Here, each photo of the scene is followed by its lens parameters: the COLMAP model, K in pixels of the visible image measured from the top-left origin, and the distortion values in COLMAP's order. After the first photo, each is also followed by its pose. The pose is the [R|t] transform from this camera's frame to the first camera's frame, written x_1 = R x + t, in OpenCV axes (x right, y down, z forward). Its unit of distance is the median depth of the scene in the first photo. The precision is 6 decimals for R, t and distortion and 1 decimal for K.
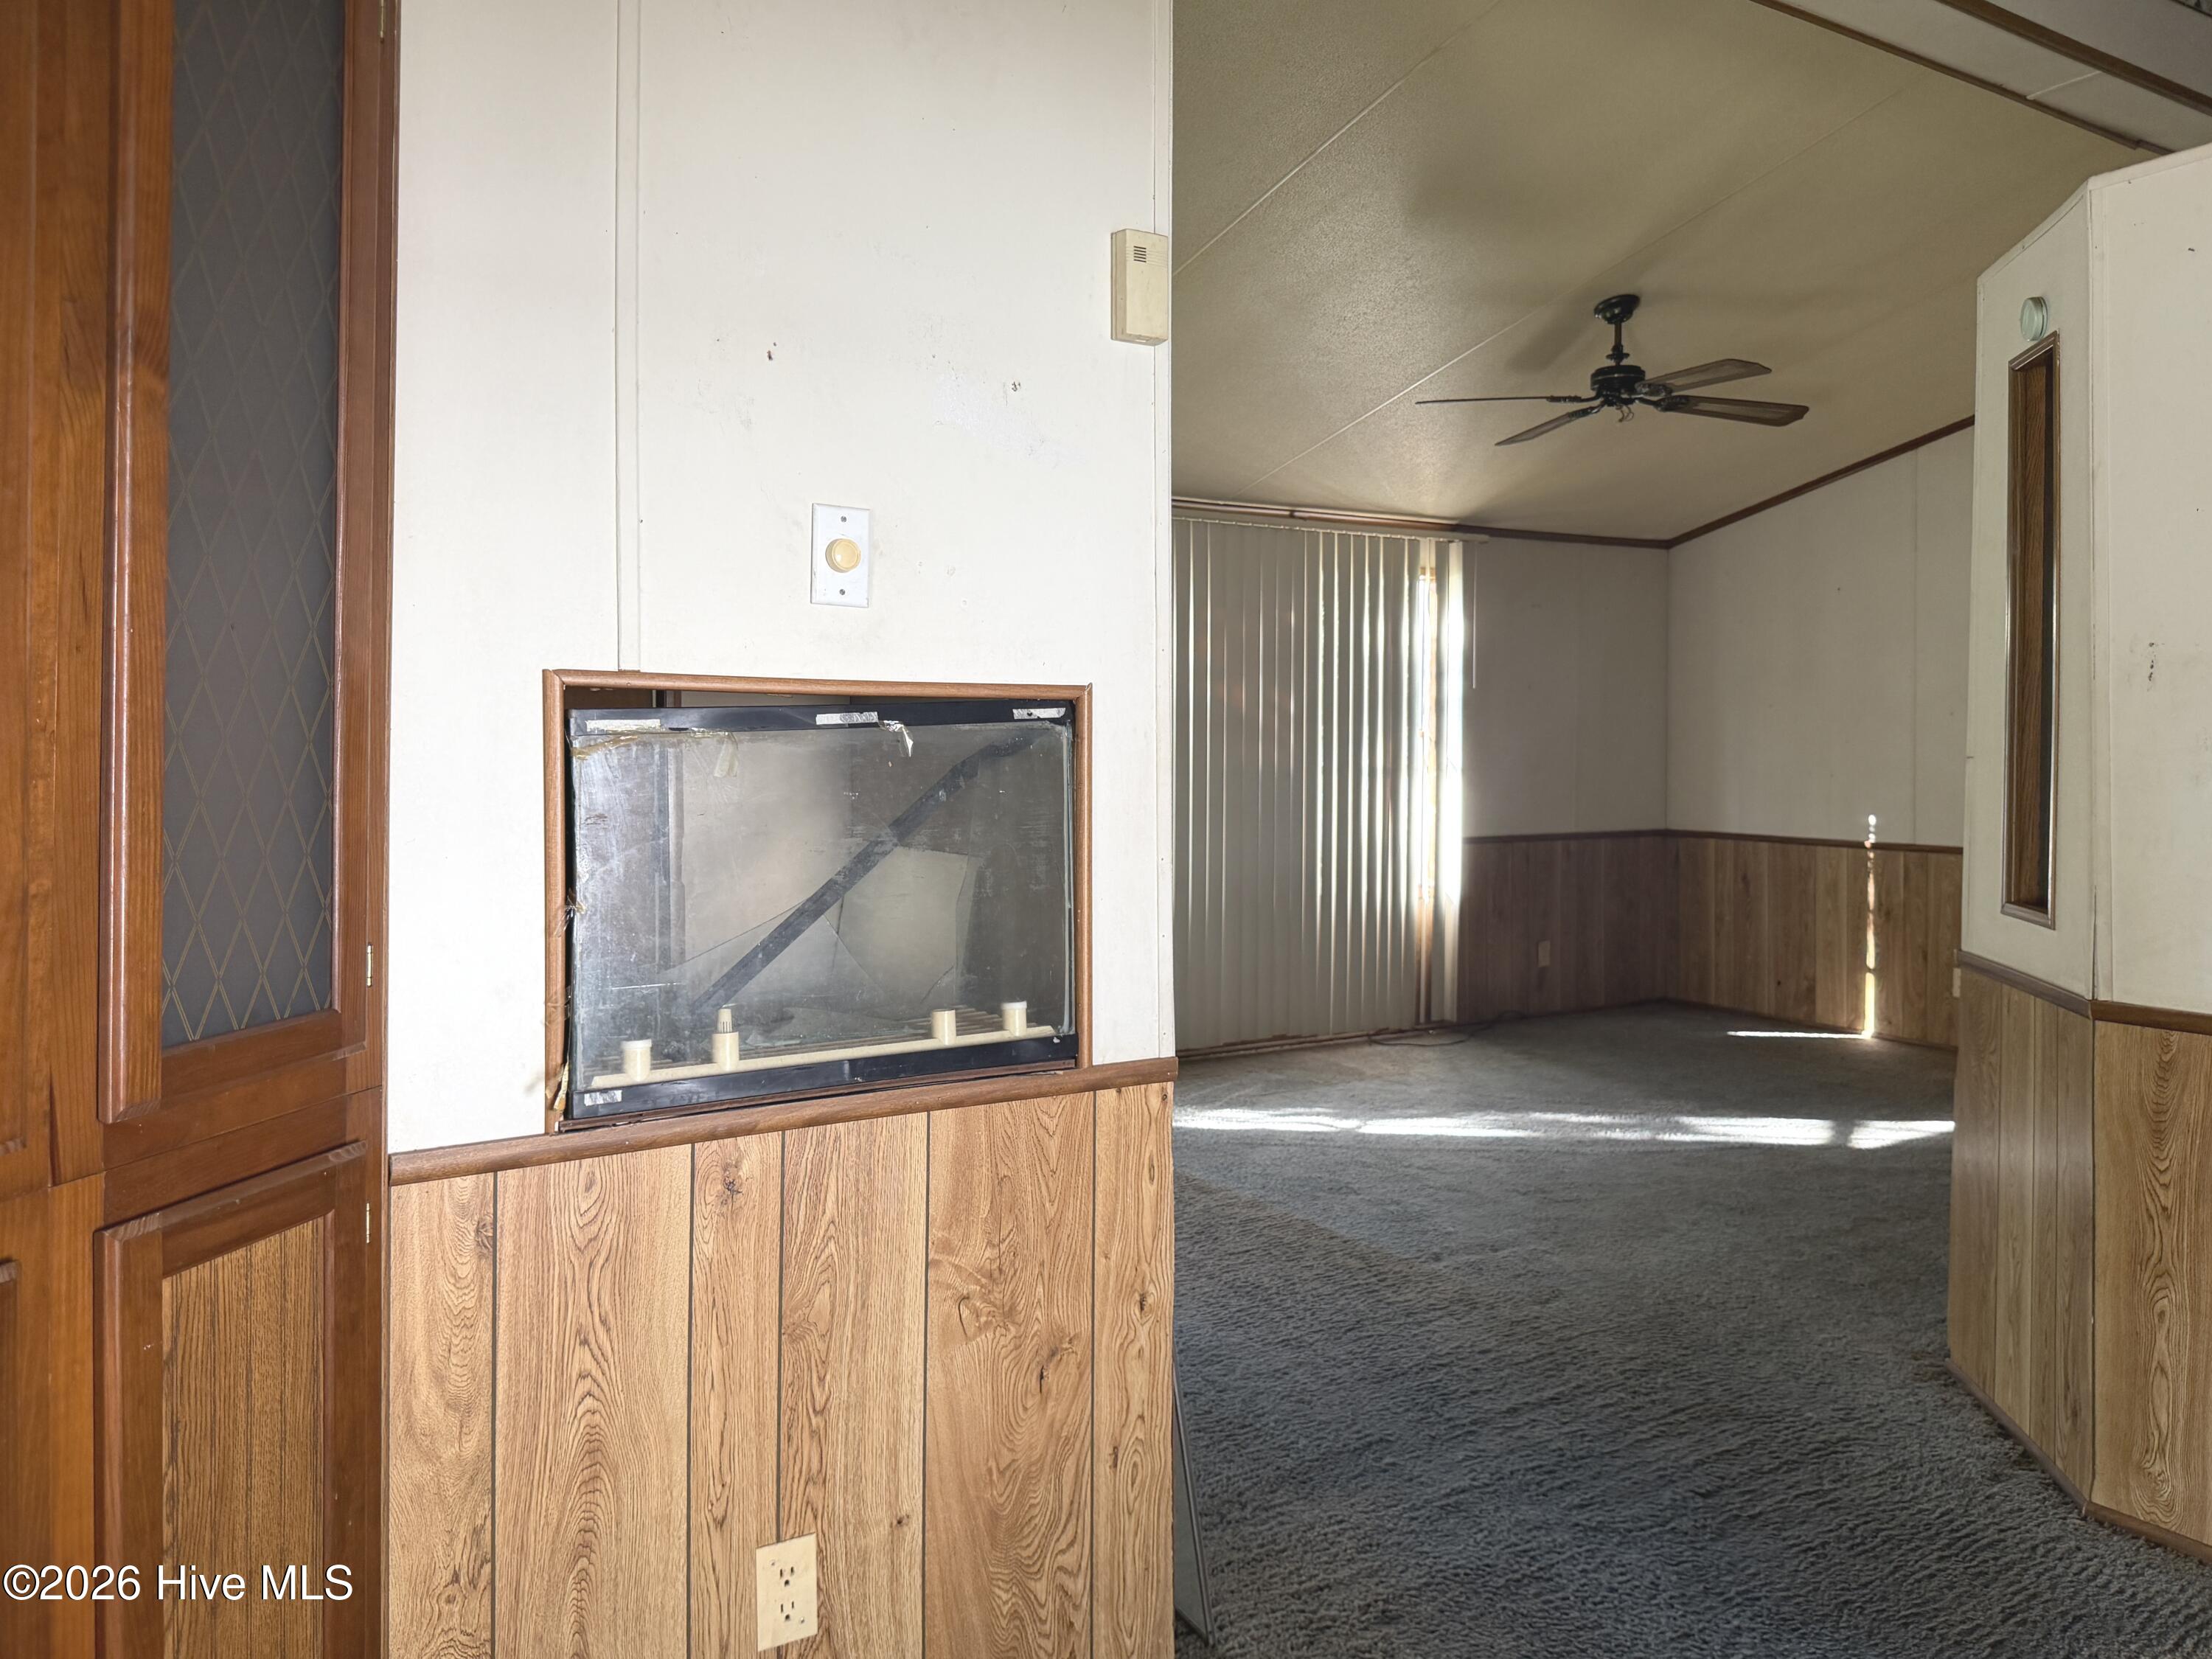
lens RADIAL K [[1590.4, 0, 1119.1], [0, 1590.4, 791.2], [0, 0, 1]] dist [0.110389, -0.181983]
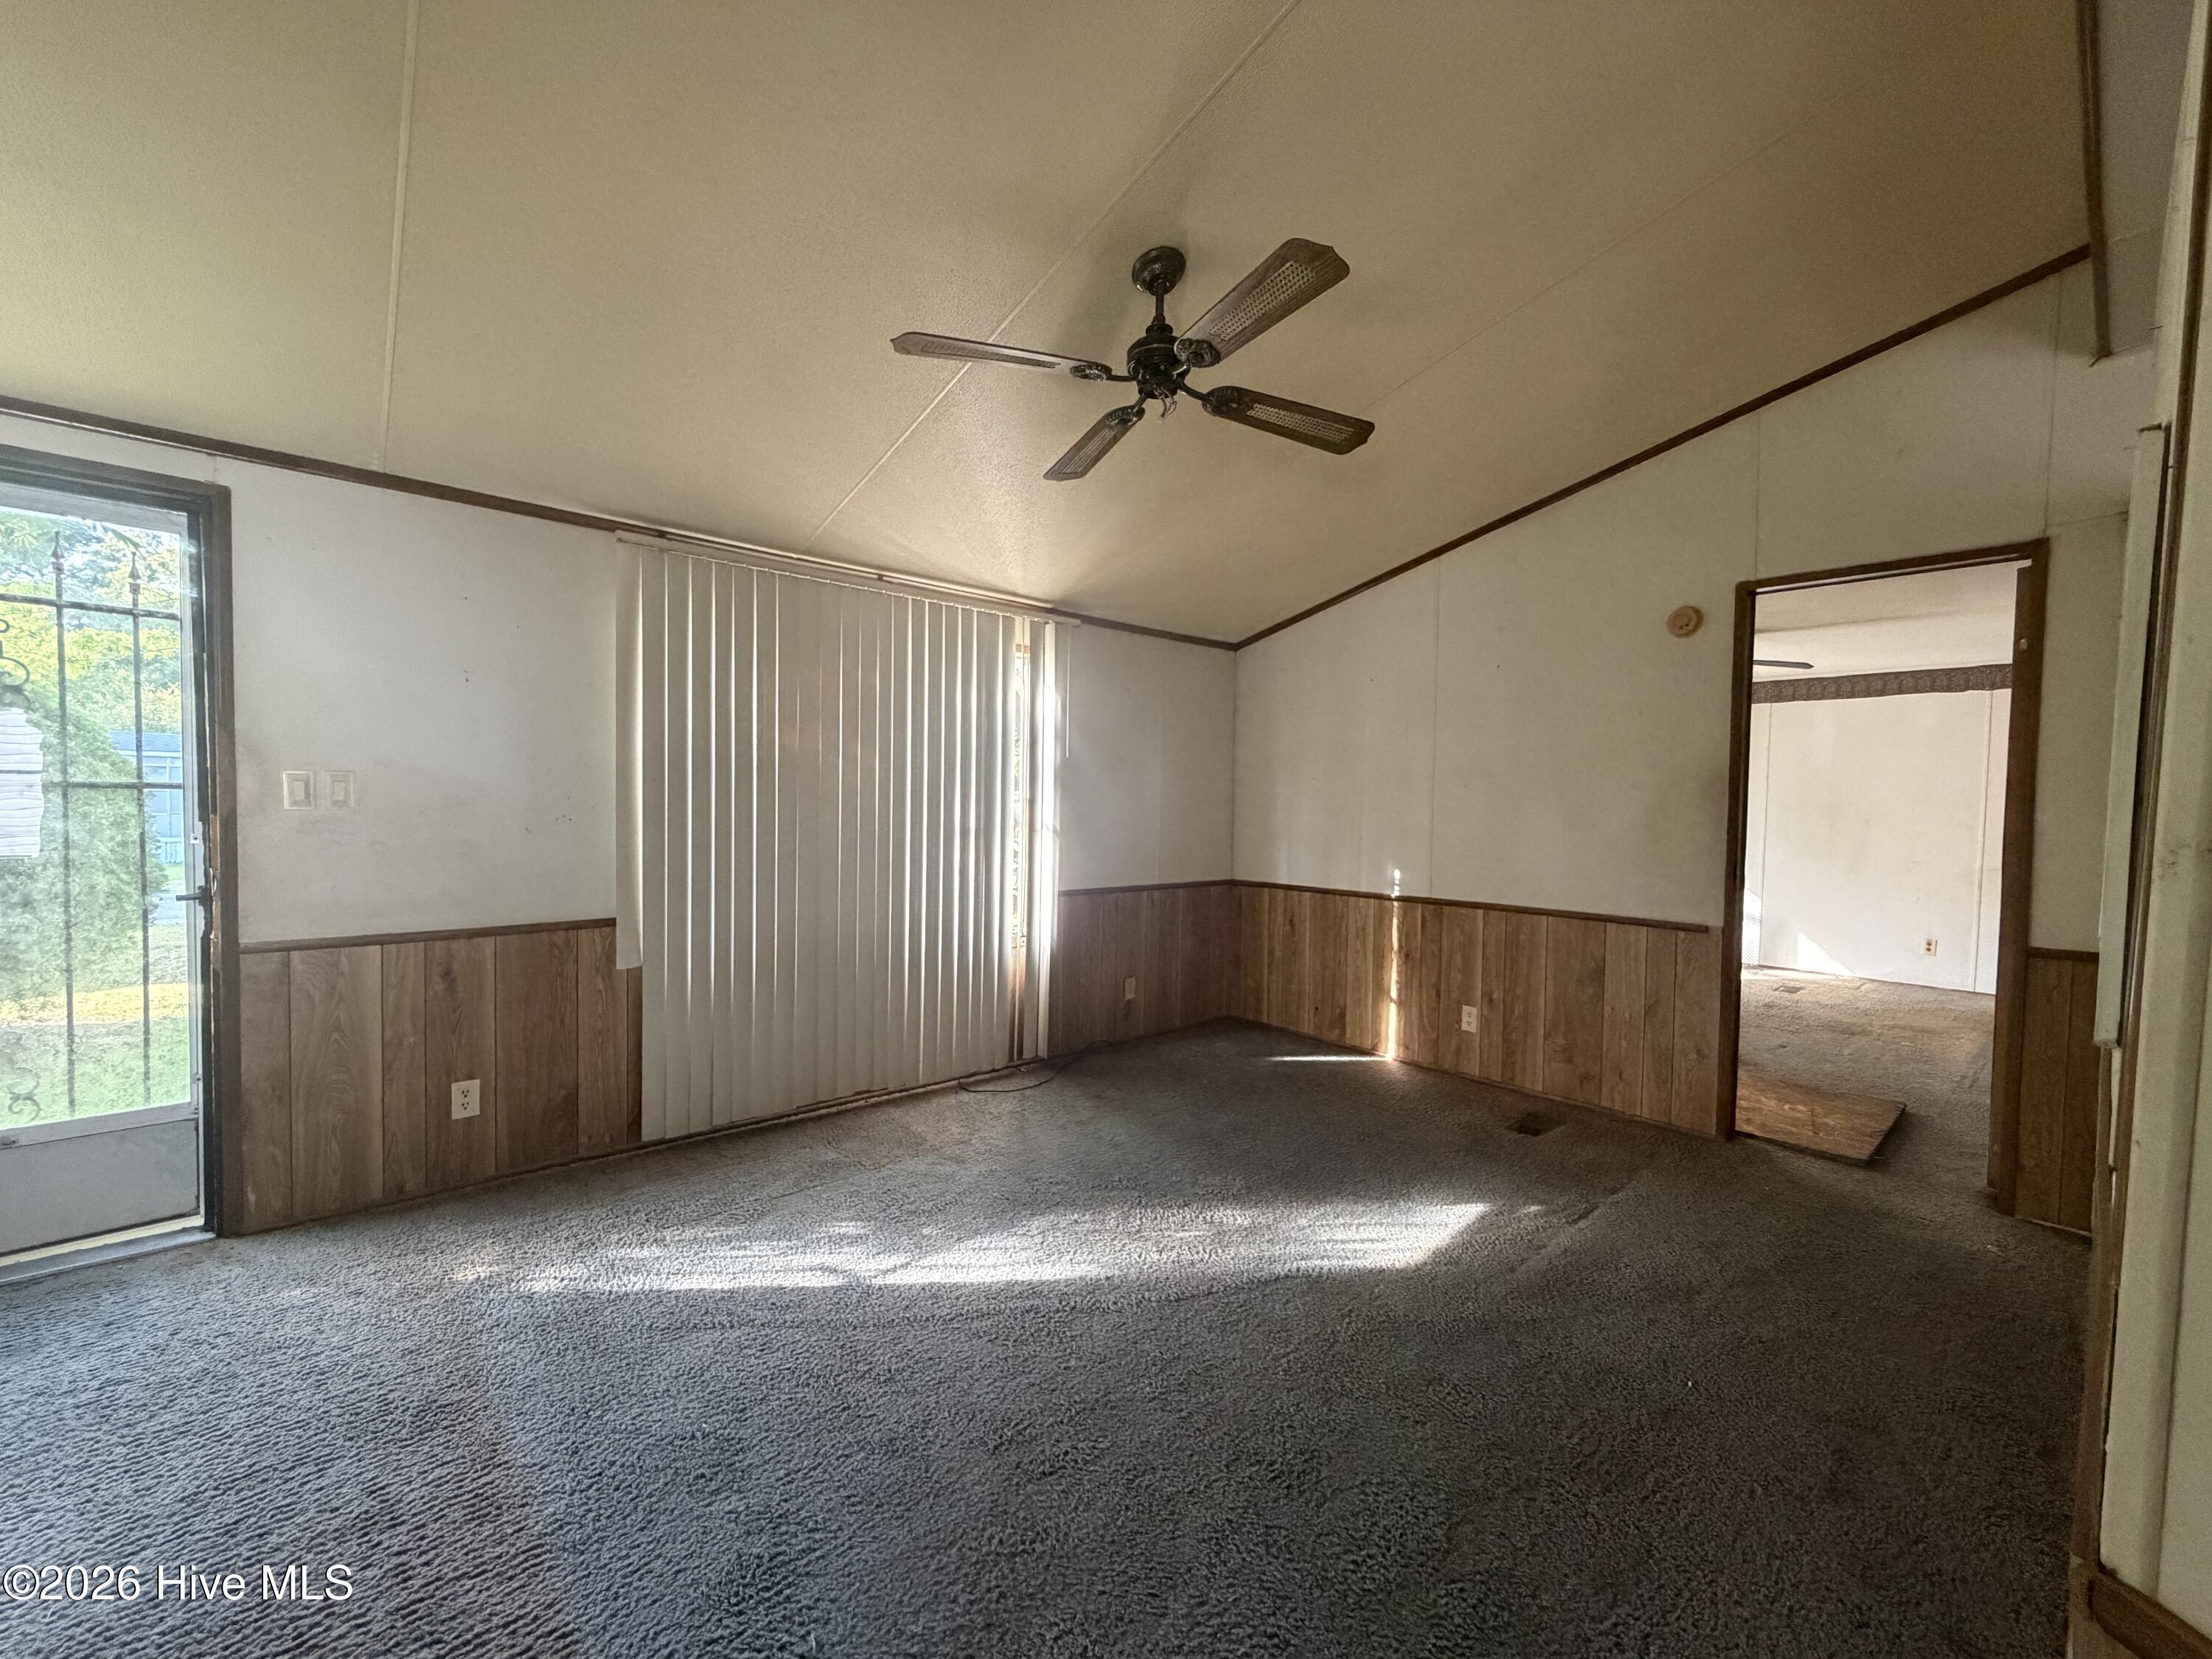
lens RADIAL K [[873.0, 0, 1104.1], [0, 873.0, 839.4], [0, 0, 1]] dist [-0.003011, -0.000096]
pose [[0.985953, 0.008411, 0.166810, 0.147839], [-0.009552, 0.999936, 0.006038, -0.011054], [-0.166749, -0.007546, 0.985971, 0.399808]]
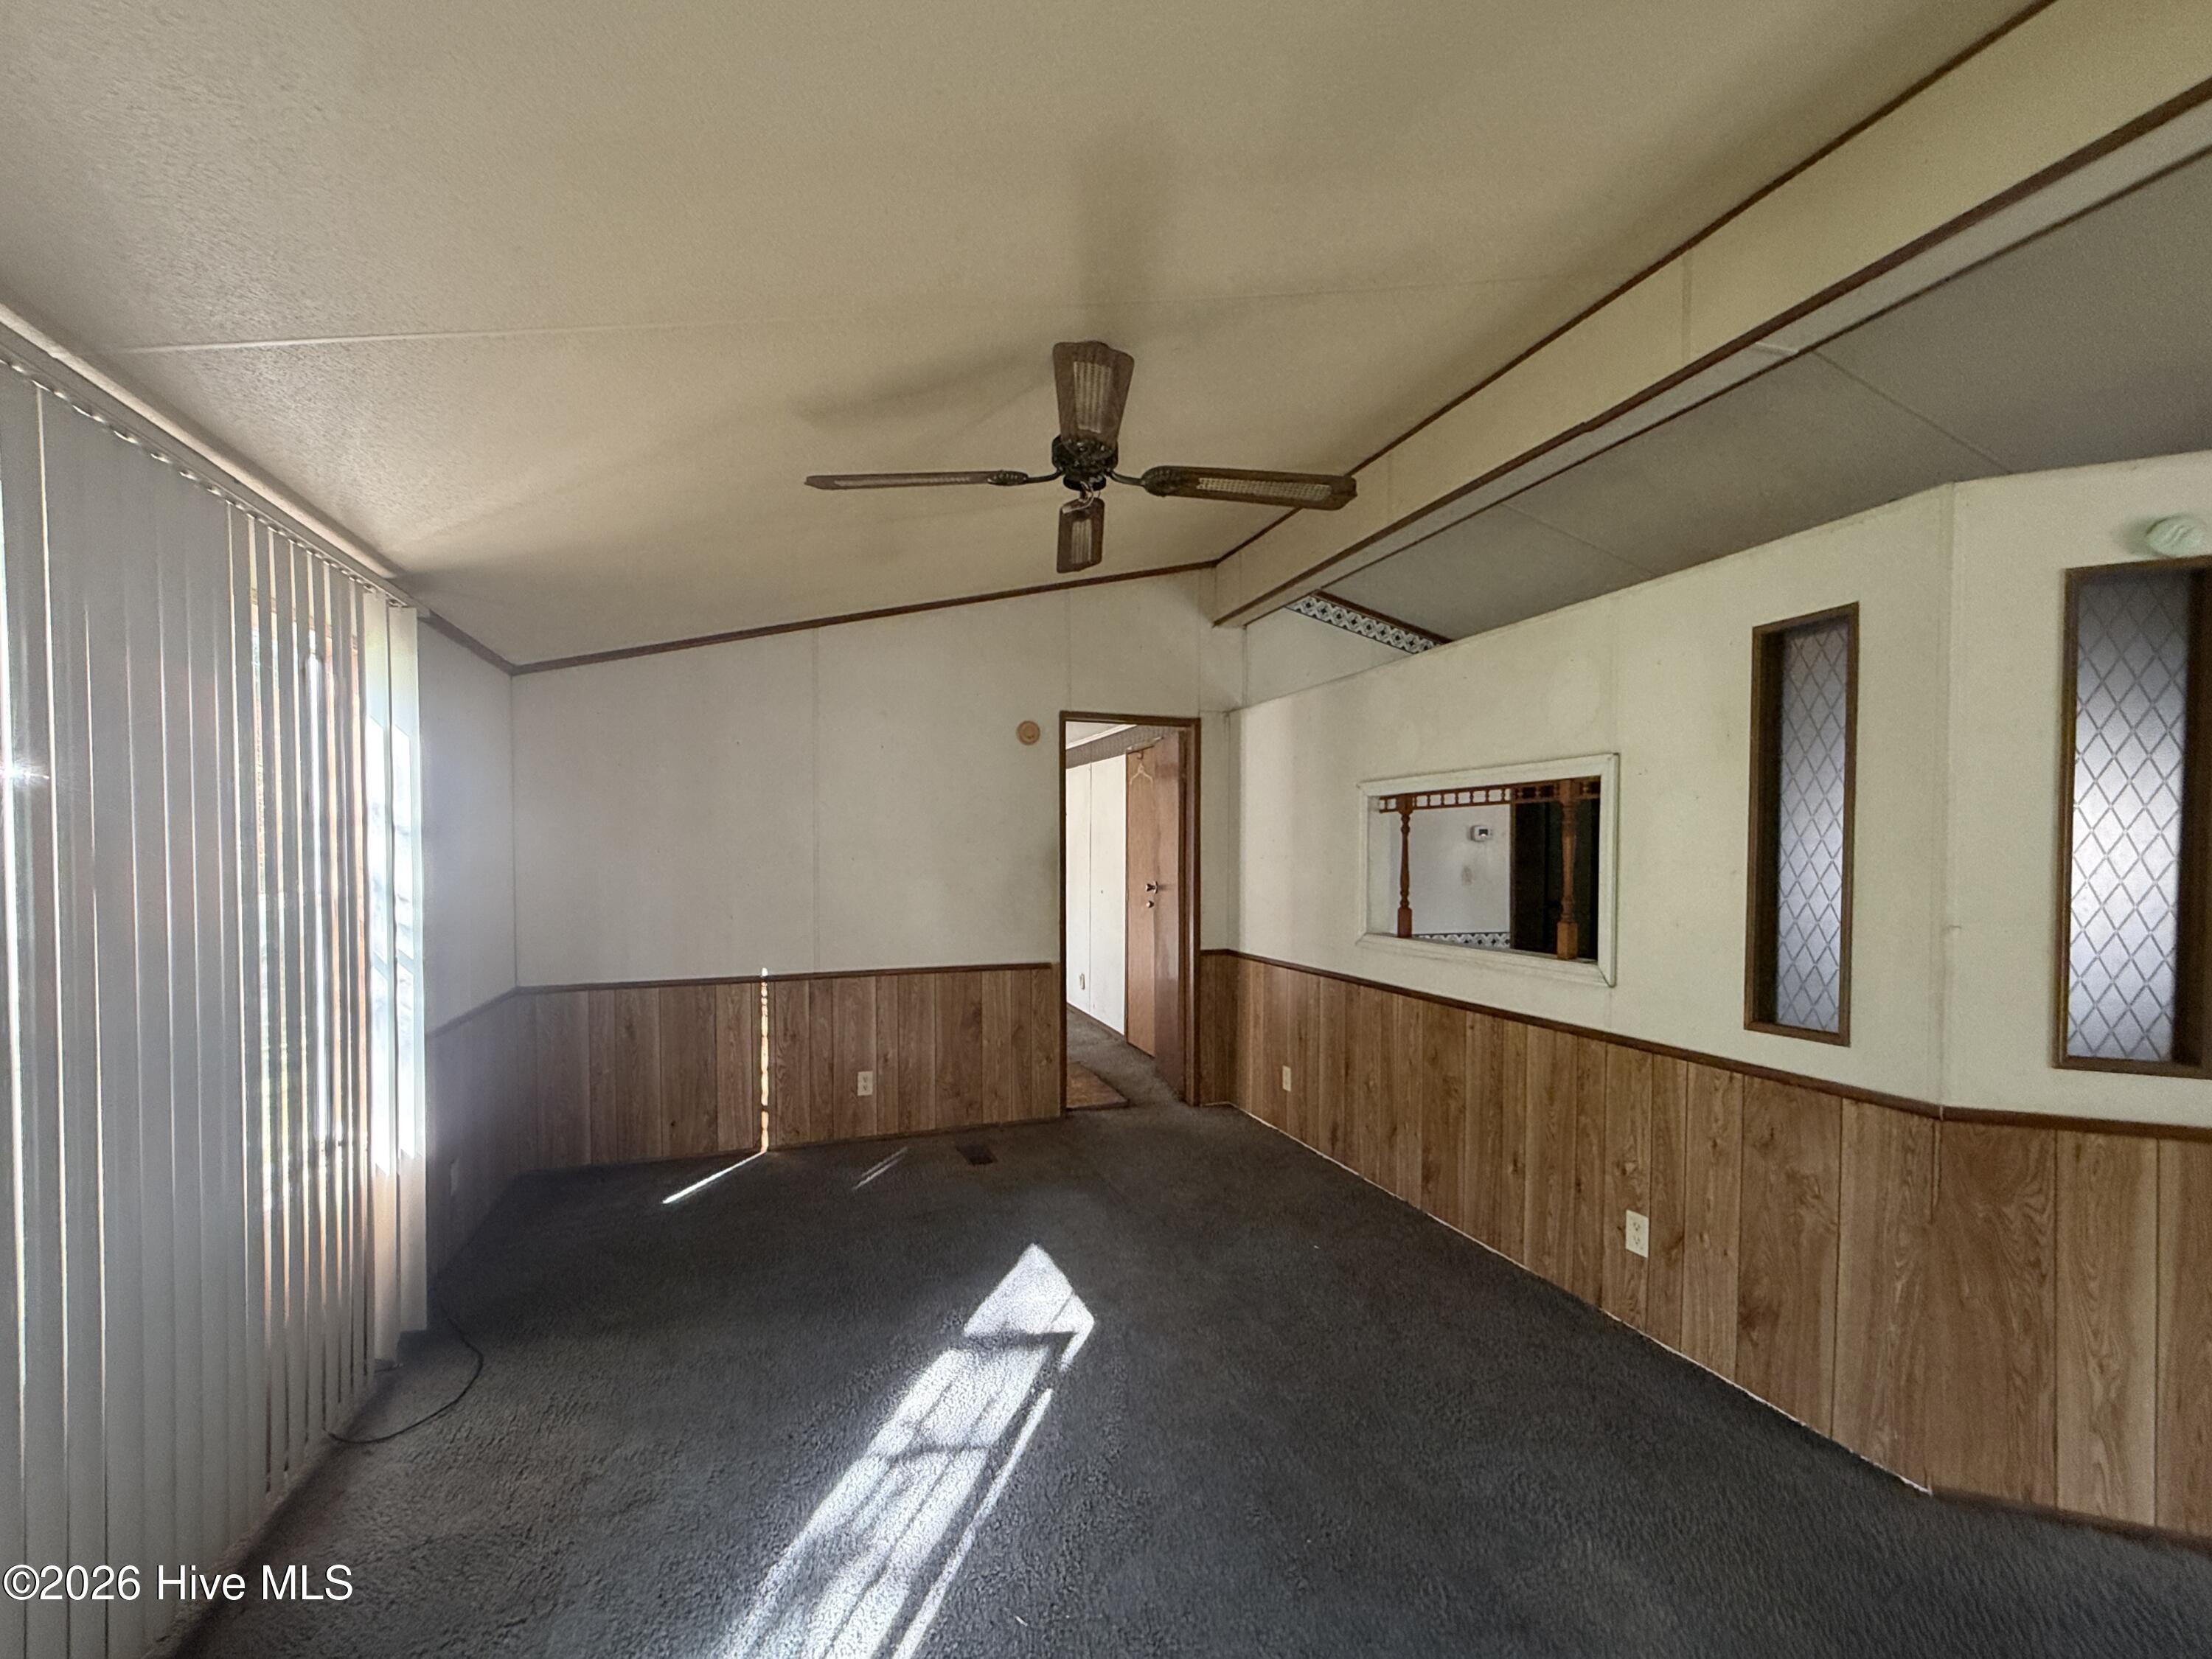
lens RADIAL K [[908.1, 0, 1111.6], [0, 908.1, 872.3], [0, 0, 1]] dist [-0.001830, -0.000172]
pose [[0.213278, -0.030994, 0.976500, -0.091422], [0.033552, 0.999139, 0.024385, -0.046430], [-0.976415, 0.027563, 0.214135, 0.632578]]
